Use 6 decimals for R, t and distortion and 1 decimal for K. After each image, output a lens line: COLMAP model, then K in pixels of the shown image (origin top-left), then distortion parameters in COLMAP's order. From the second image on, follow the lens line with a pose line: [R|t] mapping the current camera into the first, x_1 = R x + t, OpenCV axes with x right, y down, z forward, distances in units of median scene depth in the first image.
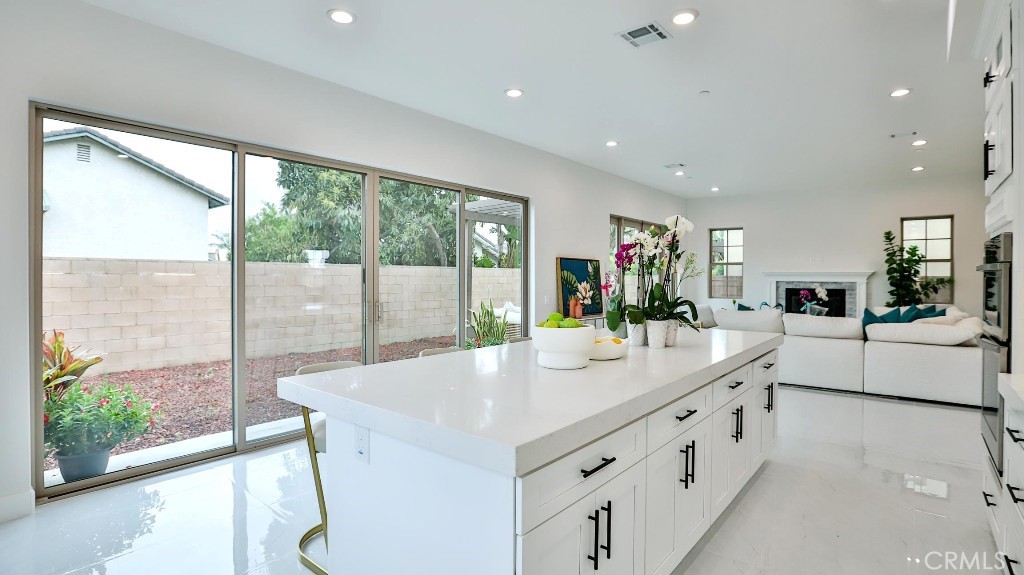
lens RADIAL K [[496.8, 0, 512.0], [0, 496.8, 287.5], [0, 0, 1]] dist [-0.070340, 0.035416]
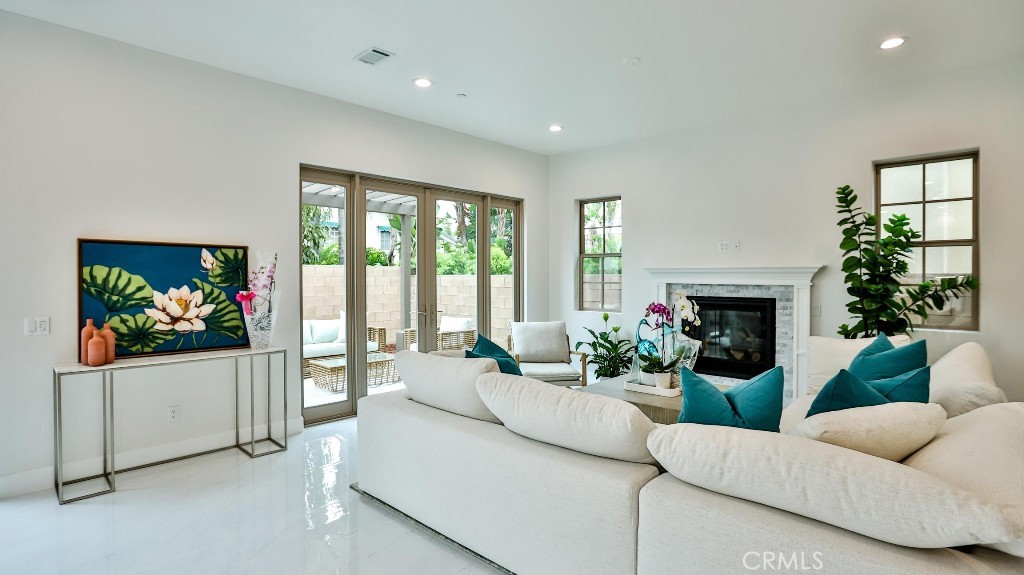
lens RADIAL K [[496.8, 0, 512.0], [0, 496.8, 287.5], [0, 0, 1]] dist [-0.070340, 0.035416]
pose [[0.997745, -0.001497, -0.067107, 0.464510], [0.001512, 0.999999, 0.000174, -0.010134], [0.067107, -0.000275, 0.997746, 0.466206]]
